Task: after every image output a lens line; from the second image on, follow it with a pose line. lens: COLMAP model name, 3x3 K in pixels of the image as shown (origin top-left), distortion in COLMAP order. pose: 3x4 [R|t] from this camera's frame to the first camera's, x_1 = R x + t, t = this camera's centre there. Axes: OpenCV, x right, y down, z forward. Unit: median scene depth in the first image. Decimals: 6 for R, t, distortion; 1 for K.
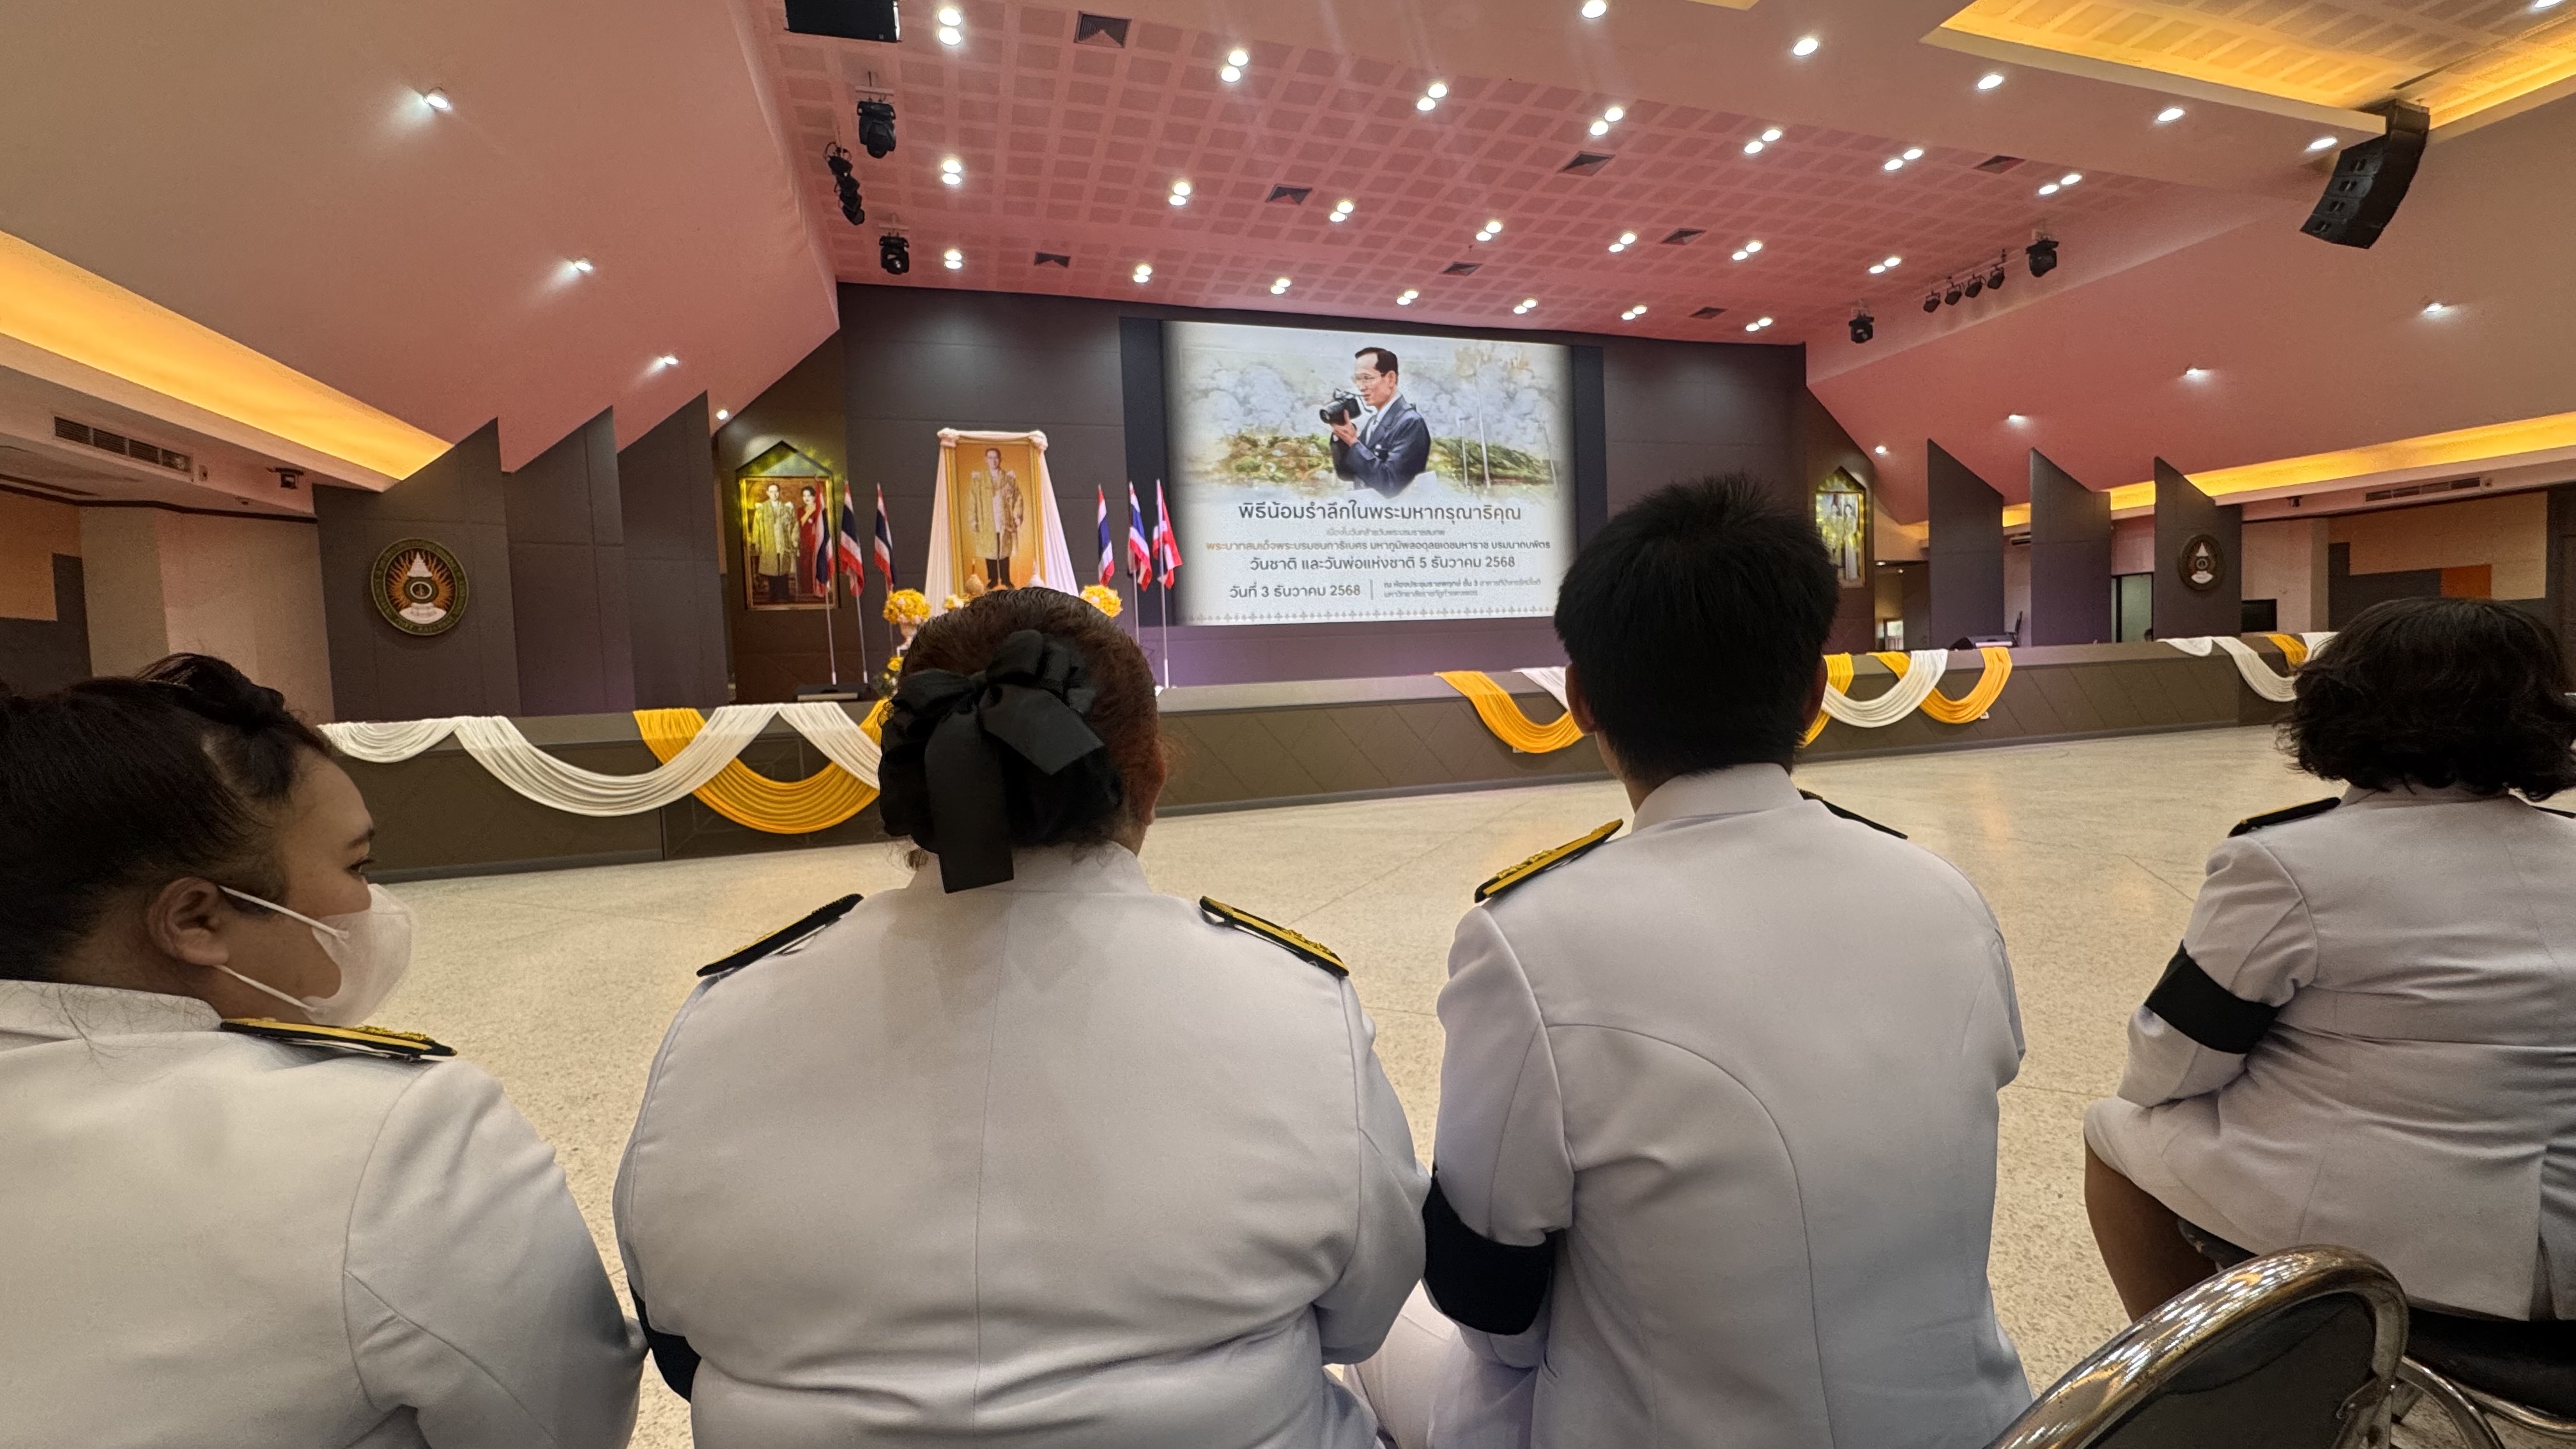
lens RADIAL K [[1030.3, 0, 1287.2], [0, 1030.3, 739.0], [0, 0, 1]] dist [-0.002244, 0.000503]
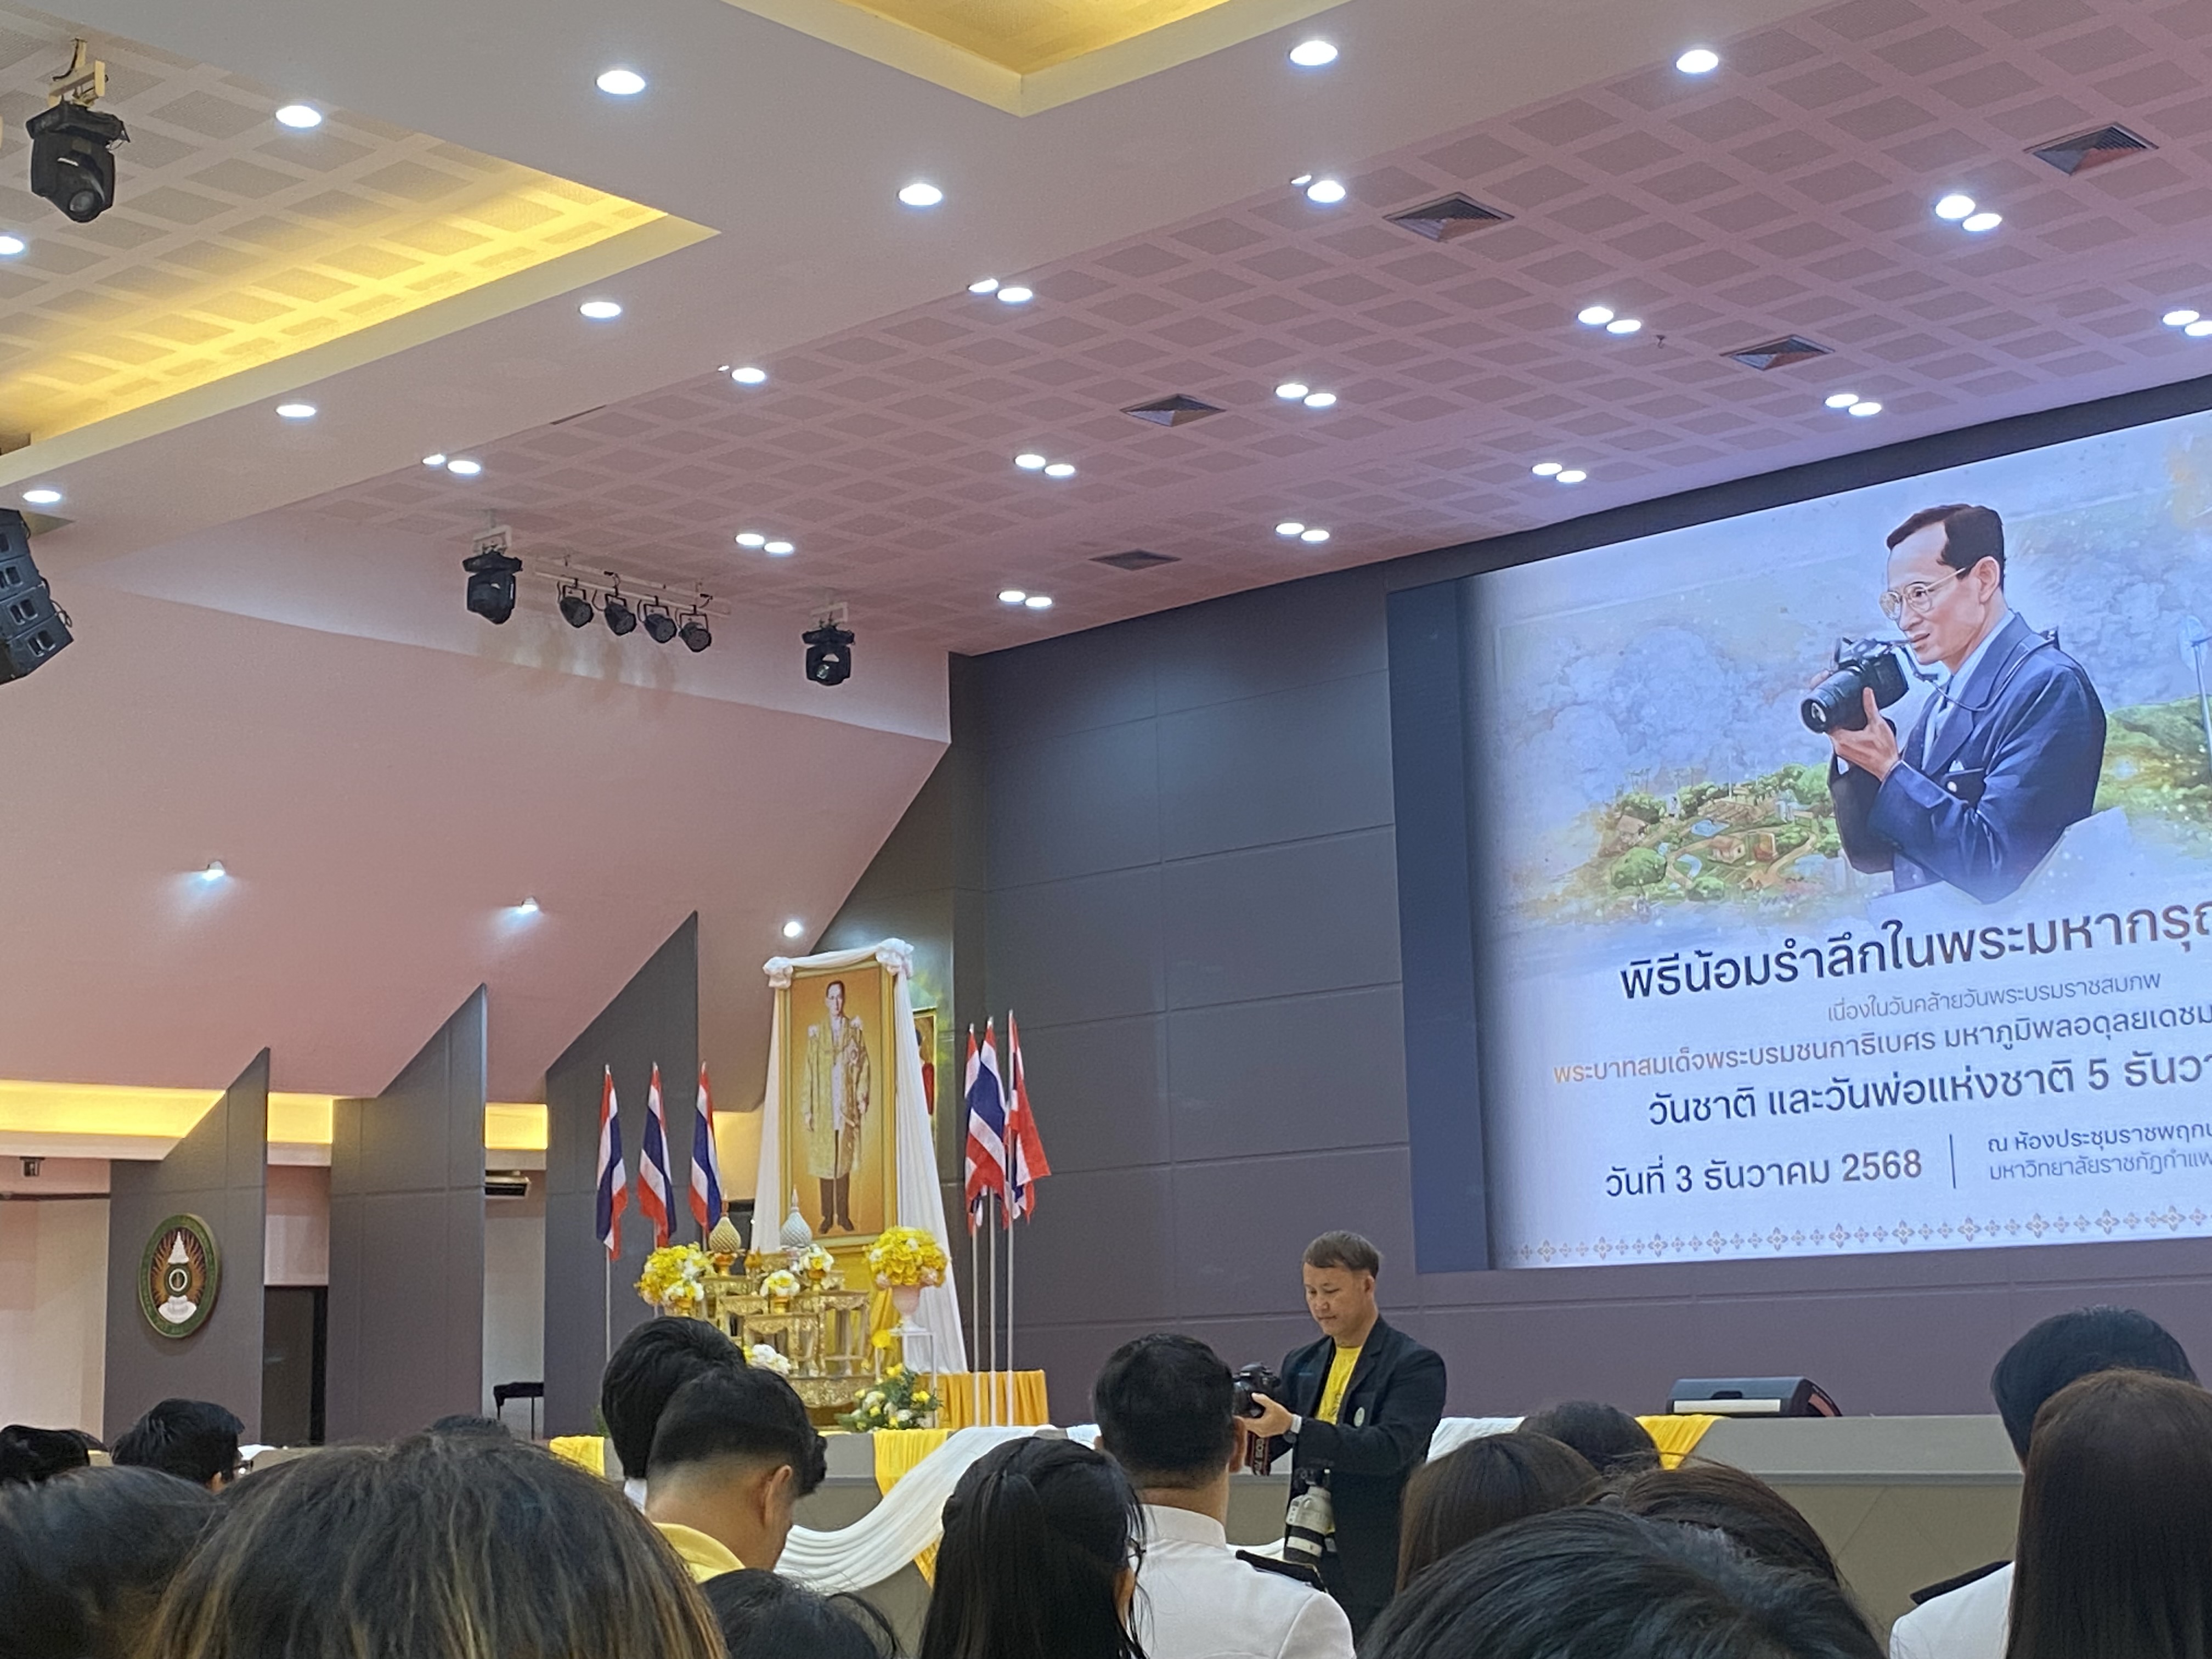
lens RADIAL K [[3289.4, 0, 1106.8], [0, 3289.4, 808.7], [0, 0, 1]] dist [0.150290, 0.000000]
pose [[0.504953, -0.120549, -0.854687, 0.975271], [-0.050462, 0.984383, -0.168655, -0.058268], [0.861671, 0.128292, 0.490984, 0.172547]]
